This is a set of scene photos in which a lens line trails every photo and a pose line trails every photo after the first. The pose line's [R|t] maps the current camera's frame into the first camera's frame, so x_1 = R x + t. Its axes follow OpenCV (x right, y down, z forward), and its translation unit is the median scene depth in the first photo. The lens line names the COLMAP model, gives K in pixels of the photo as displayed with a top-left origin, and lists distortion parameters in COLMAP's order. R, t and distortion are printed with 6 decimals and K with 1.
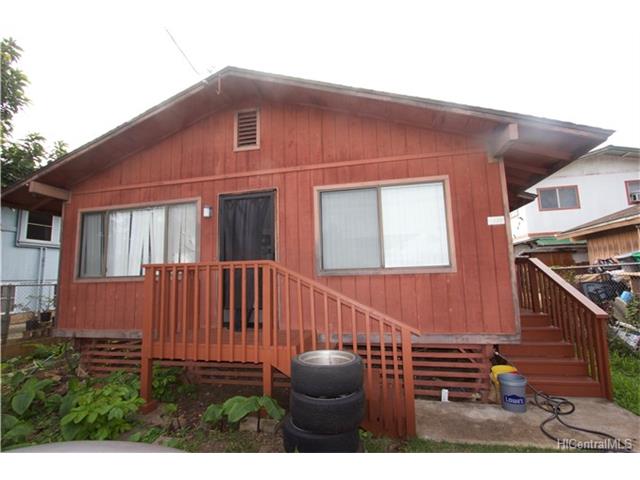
lens RADIAL K [[294.0, 0, 323.2], [0, 294.0, 241.2], [0, 0, 1]] dist [-0.022700, 0.000697]
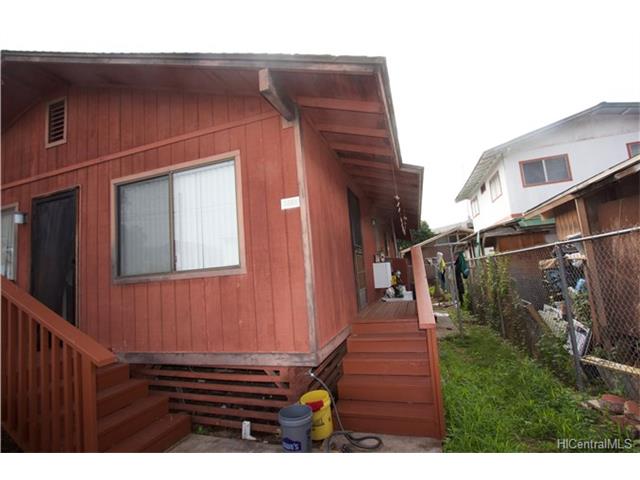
lens RADIAL K [[294.0, 0, 323.2], [0, 294.0, 241.2], [0, 0, 1]] dist [-0.022700, 0.000697]
pose [[0.993415, -0.061594, -0.096603, 0.666011], [0.063238, 0.997900, 0.014051, 0.020048], [0.095535, -0.020068, 0.995224, 0.218521]]
